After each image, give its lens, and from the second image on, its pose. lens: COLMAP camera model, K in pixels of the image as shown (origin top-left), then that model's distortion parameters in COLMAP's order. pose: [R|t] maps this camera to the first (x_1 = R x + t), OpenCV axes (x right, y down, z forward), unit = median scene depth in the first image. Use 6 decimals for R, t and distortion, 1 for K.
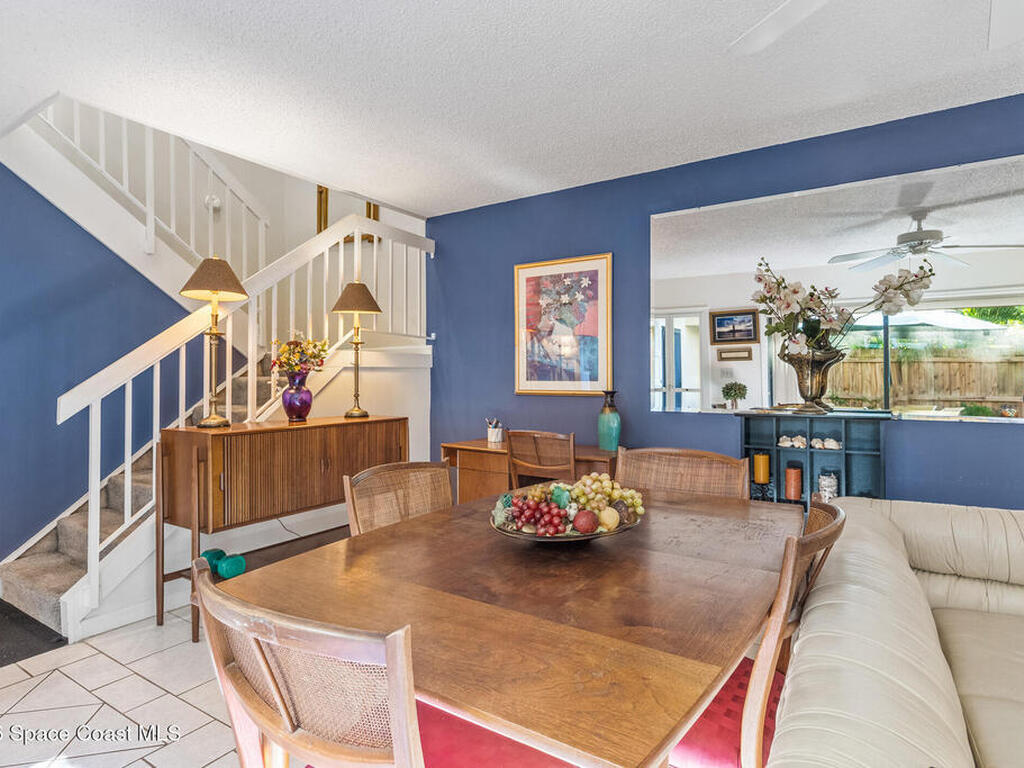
lens RADIAL K [[554.3, 0, 512.0], [0, 554.3, 384.0], [0, 0, 1]] dist [-0.001611, 0.001970]
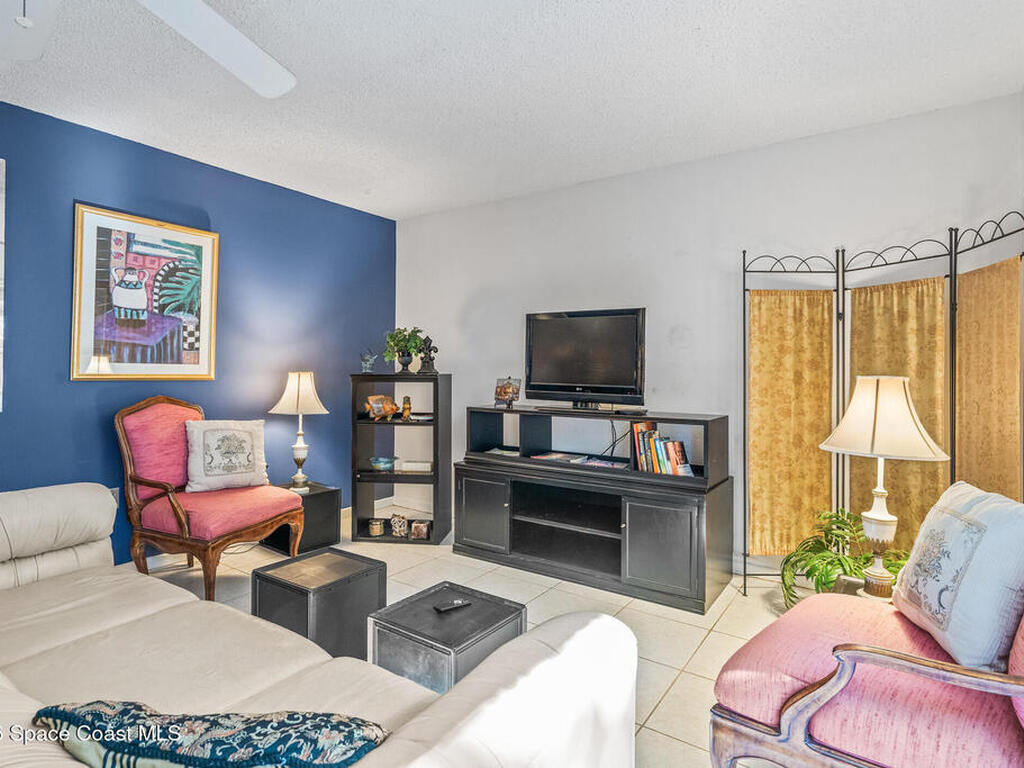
lens RADIAL K [[555.8, 0, 509.0], [0, 555.8, 367.8], [0, 0, 1]] dist [-0.001114, 0.000092]
pose [[0.036554, 0.011891, 0.999261, -0.699625], [0.014792, 0.999813, -0.012439, 0.018111], [-0.999222, 0.015236, 0.036371, 0.413455]]
